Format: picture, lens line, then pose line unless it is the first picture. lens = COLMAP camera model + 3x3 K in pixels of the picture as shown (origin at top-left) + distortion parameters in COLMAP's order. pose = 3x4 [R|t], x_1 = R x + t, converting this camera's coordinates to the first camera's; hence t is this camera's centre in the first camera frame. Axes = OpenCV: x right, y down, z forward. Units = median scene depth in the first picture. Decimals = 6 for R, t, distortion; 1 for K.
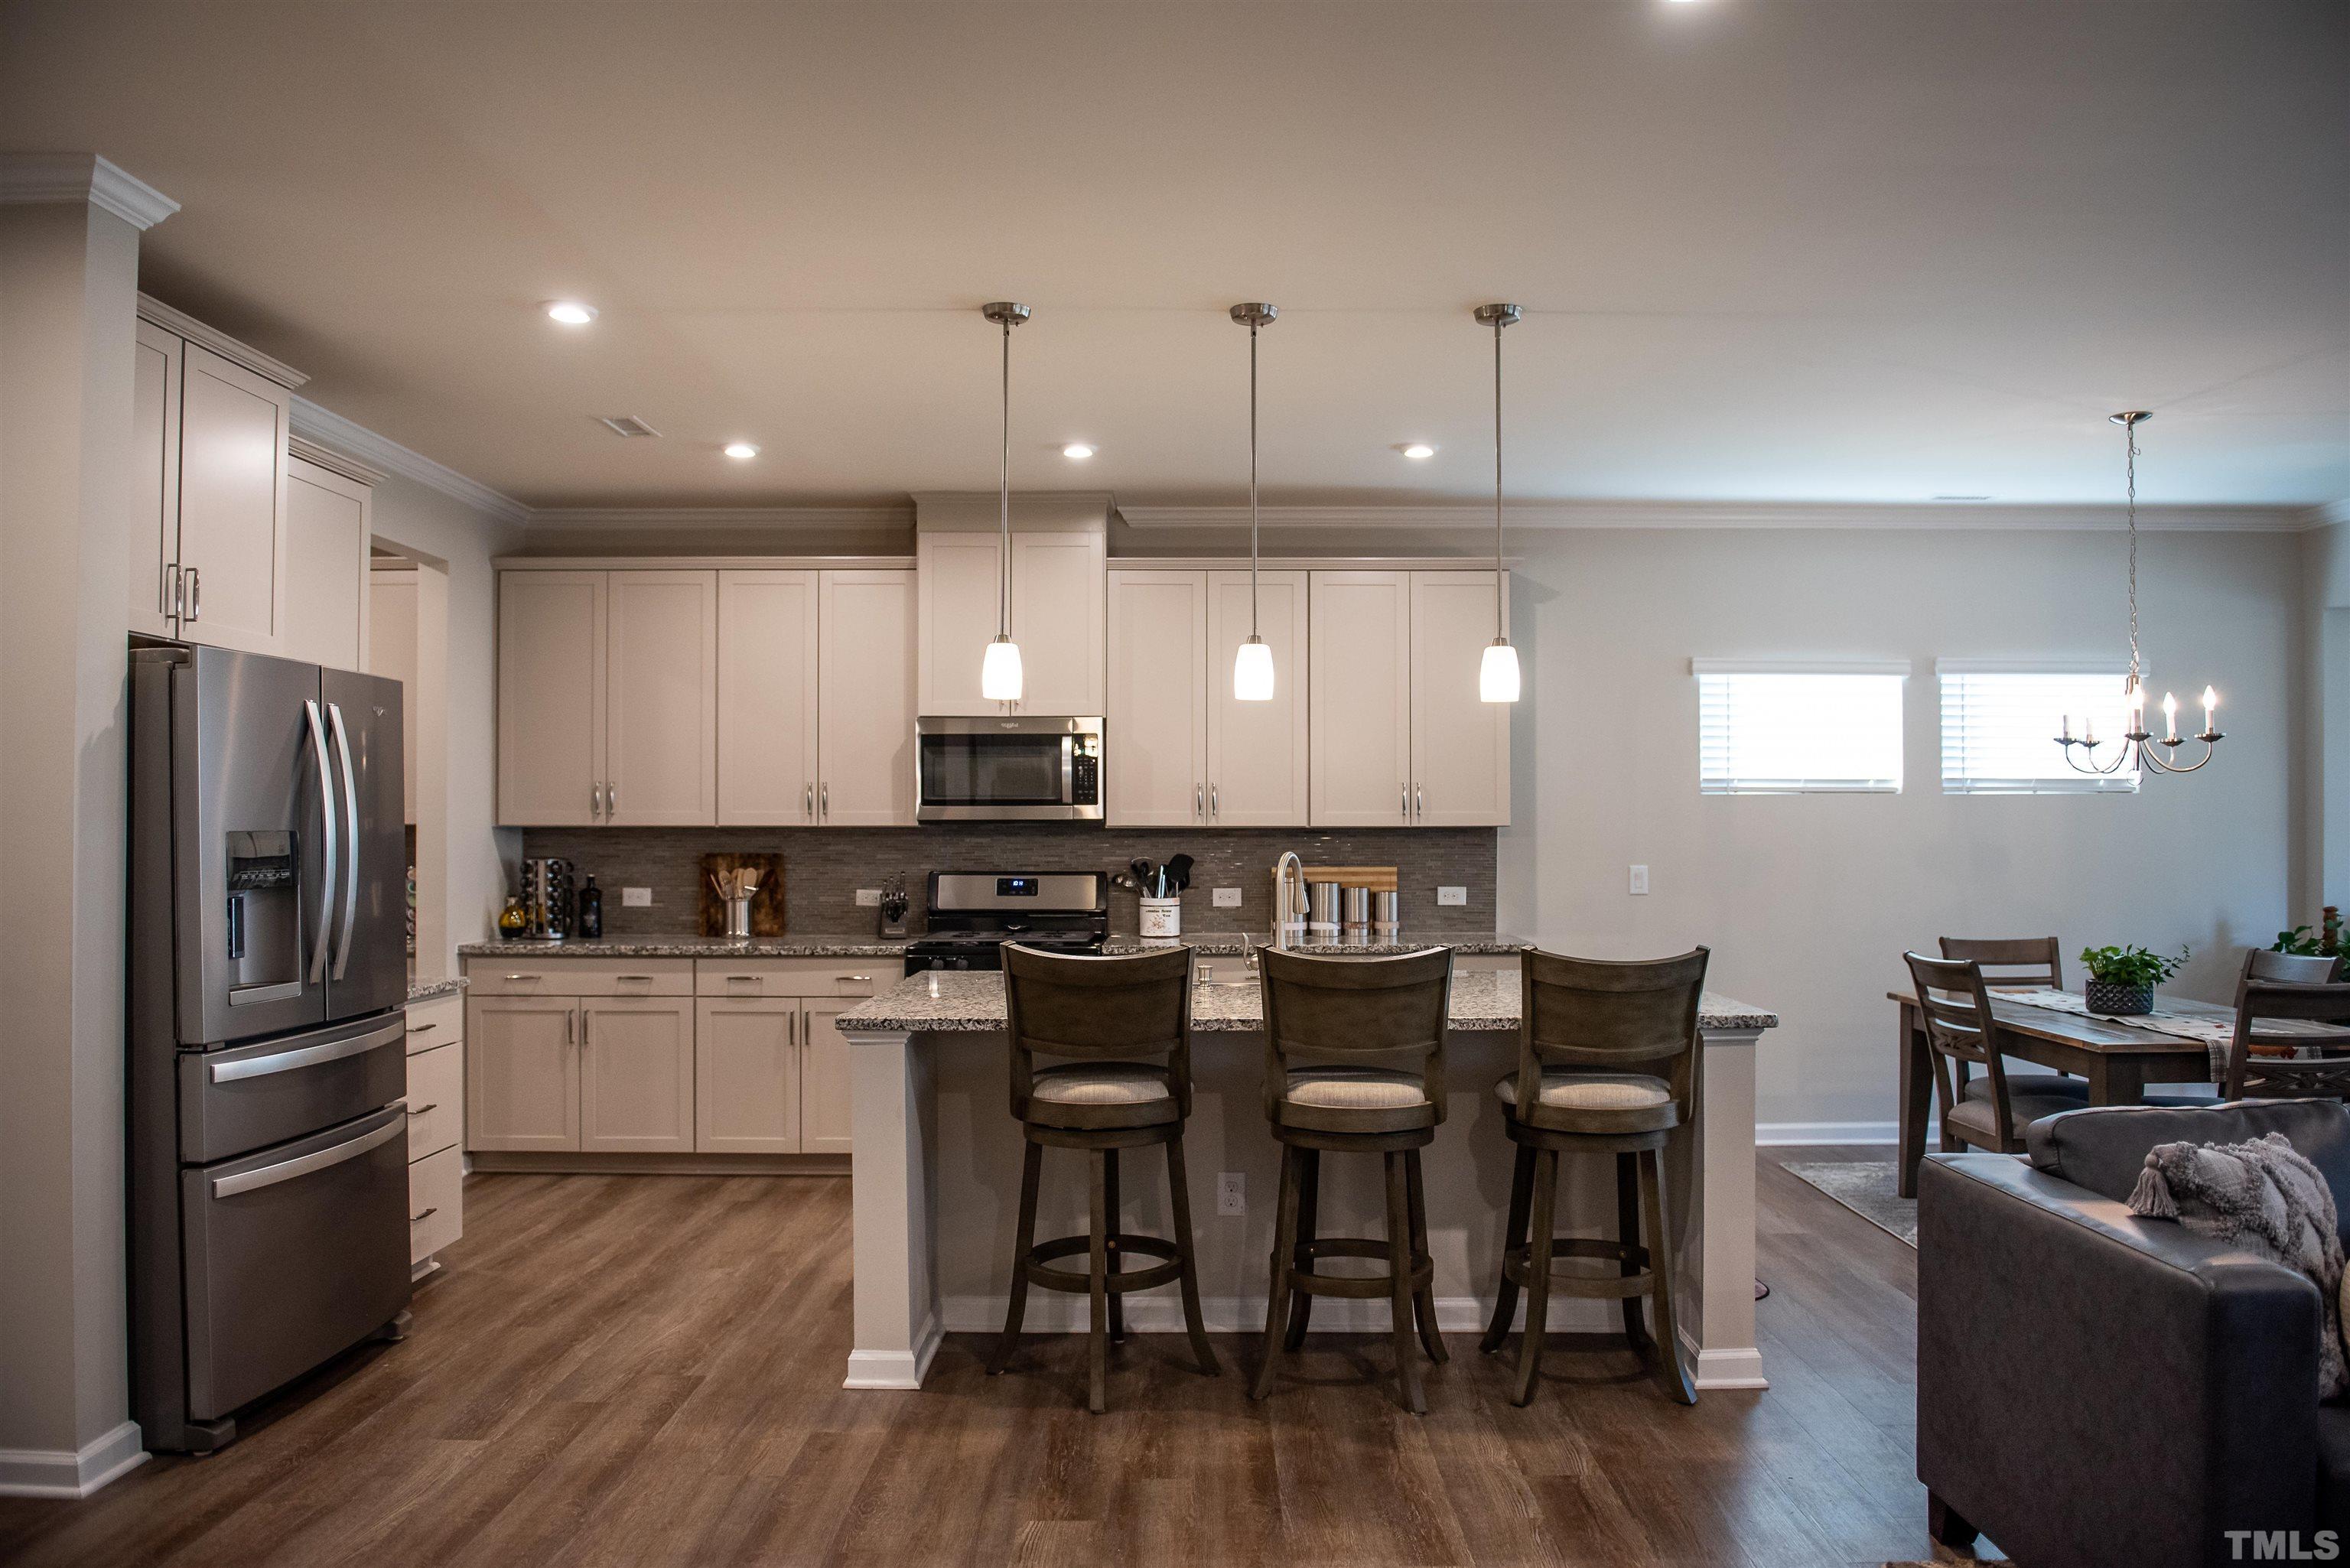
lens RADIAL K [[1613.5, 0, 1249.4], [0, 1613.5, 798.0], [0, 0, 1]] dist [-0.040456, -0.018297]
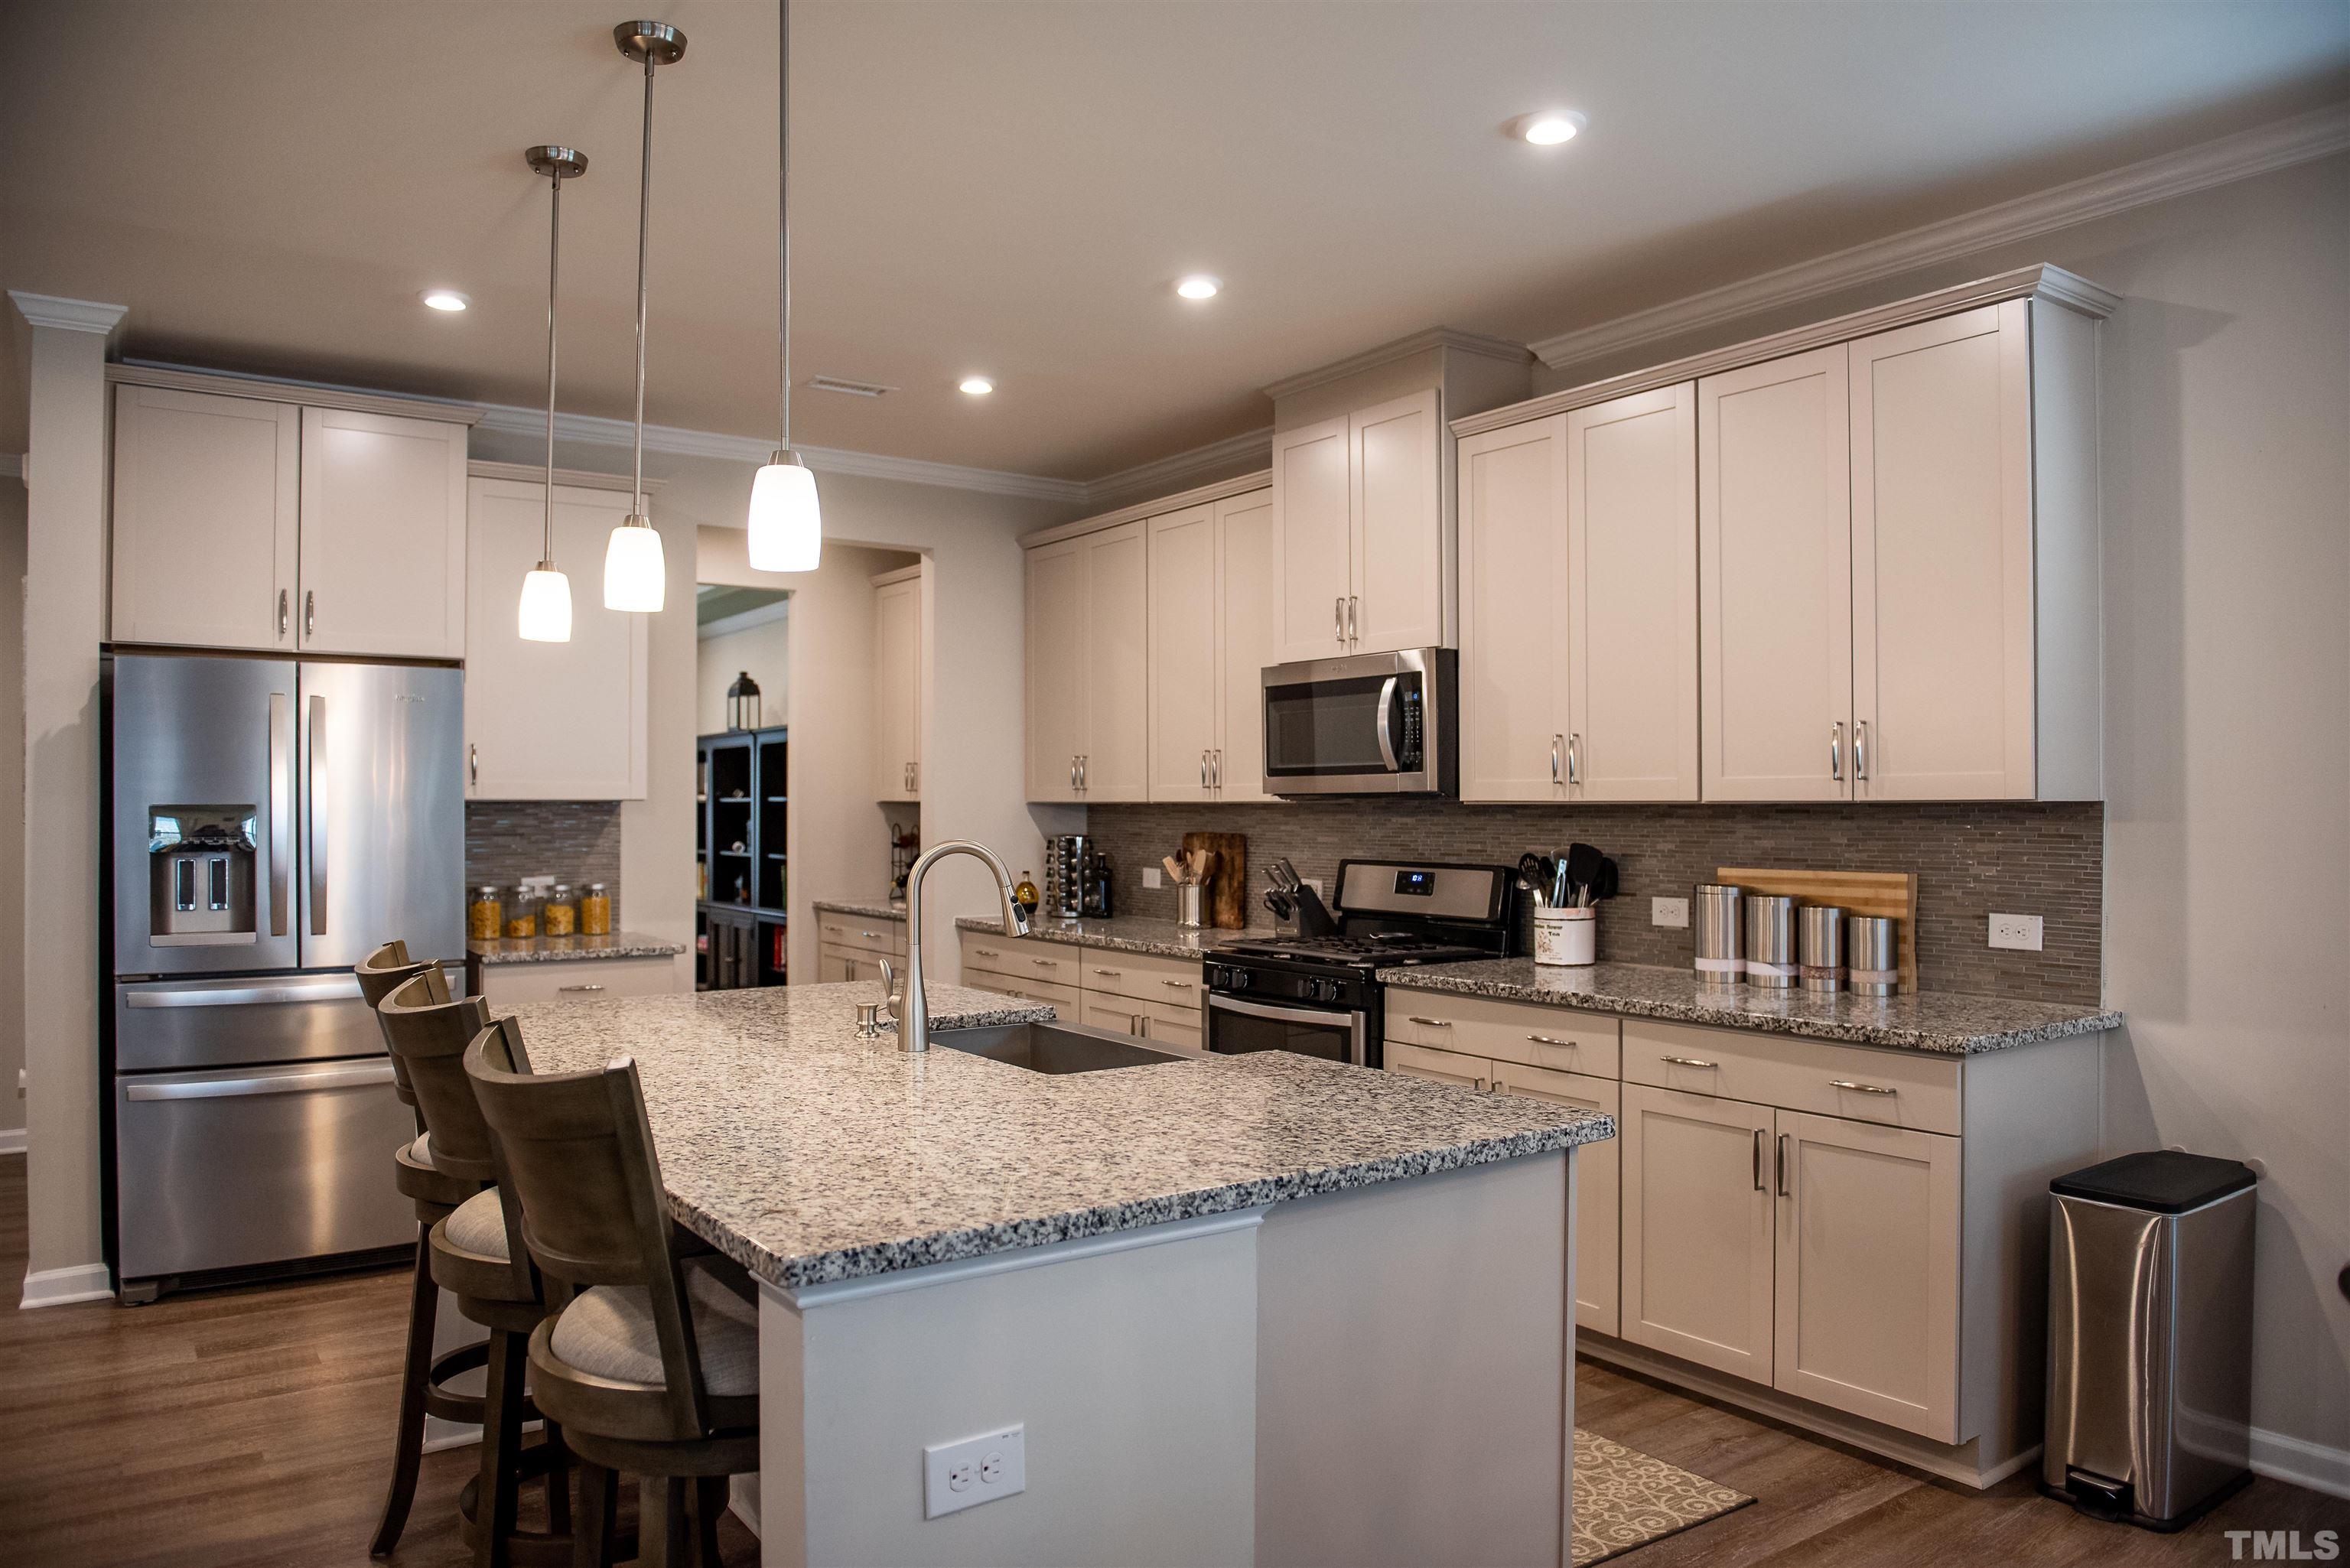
lens RADIAL K [[1613.5, 0, 1165.1], [0, 1613.5, 796.2], [0, 0, 1]] dist [-0.040456, -0.018297]
pose [[0.558476, -0.004612, -0.829508, 0.411385], [0.014276, 0.999890, 0.004052, 0.010360], [0.829398, -0.014105, 0.558481, 0.488797]]
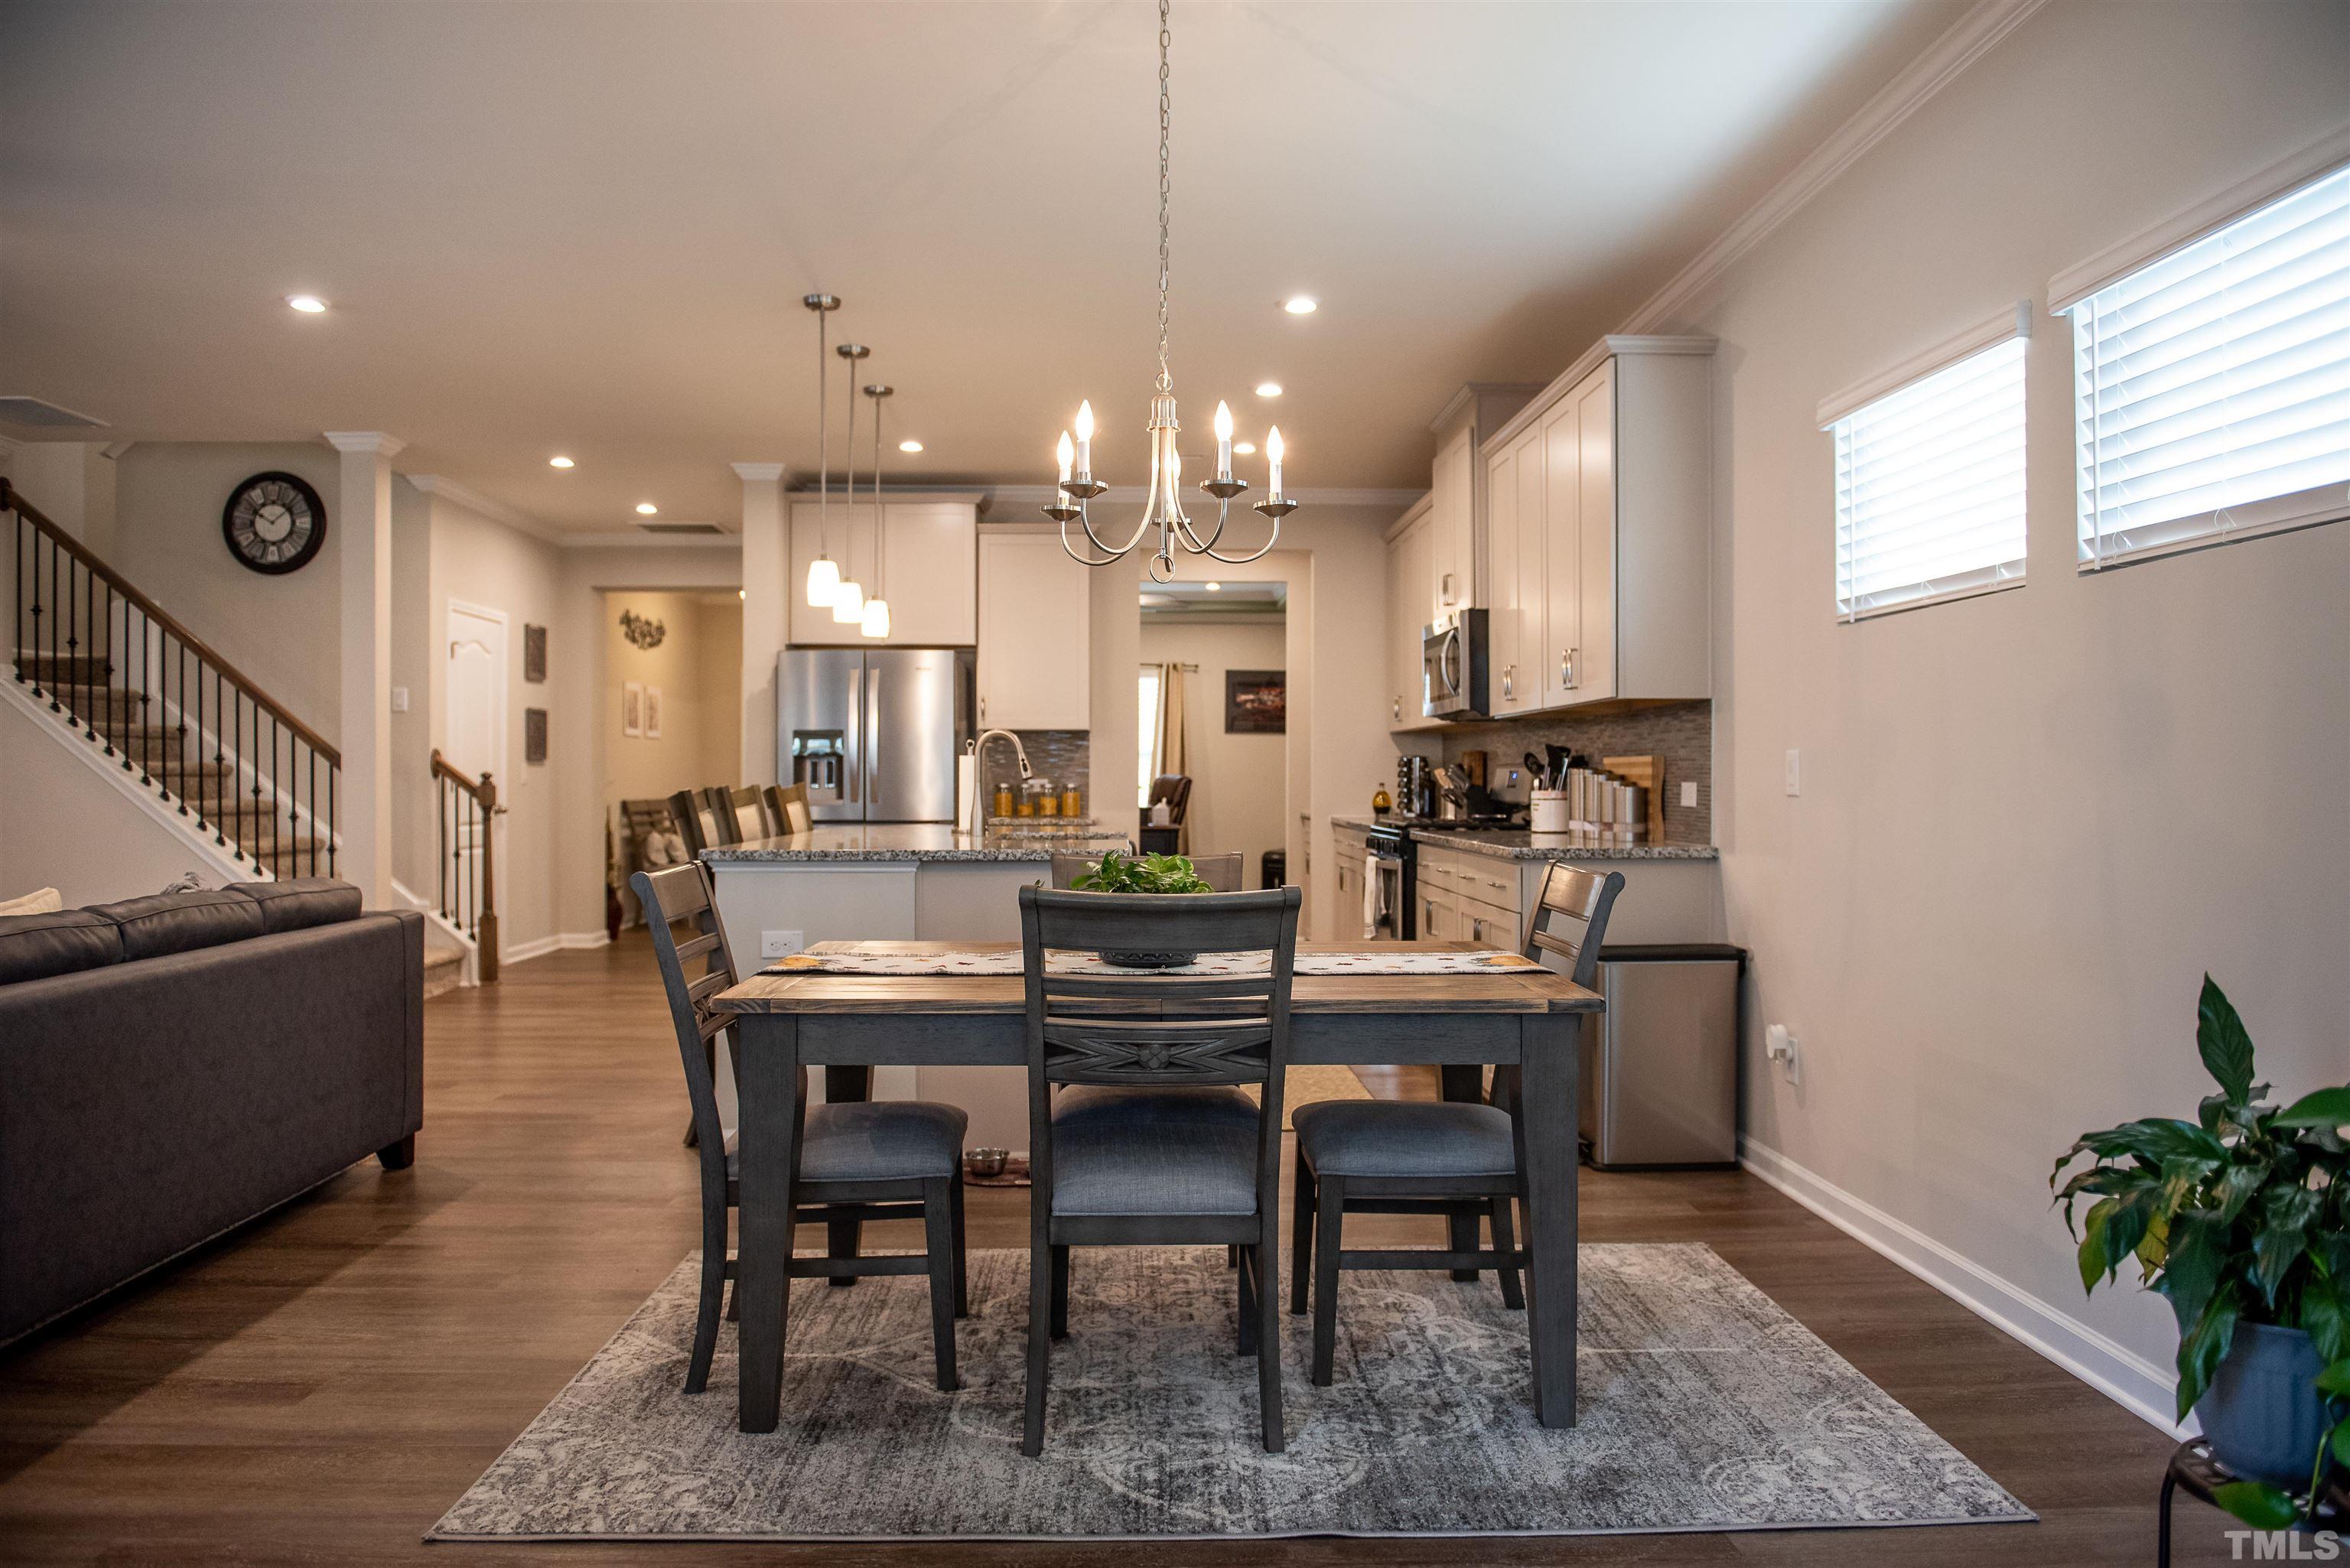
lens RADIAL K [[1613.5, 0, 1159.7], [0, 1613.5, 765.9], [0, 0, 1]] dist [-0.040456, -0.018297]
pose [[0.020868, -0.005352, -0.999768, 0.882154], [0.016578, 0.999850, -0.005006, 0.048519], [0.999645, -0.016469, 0.020954, 0.758522]]
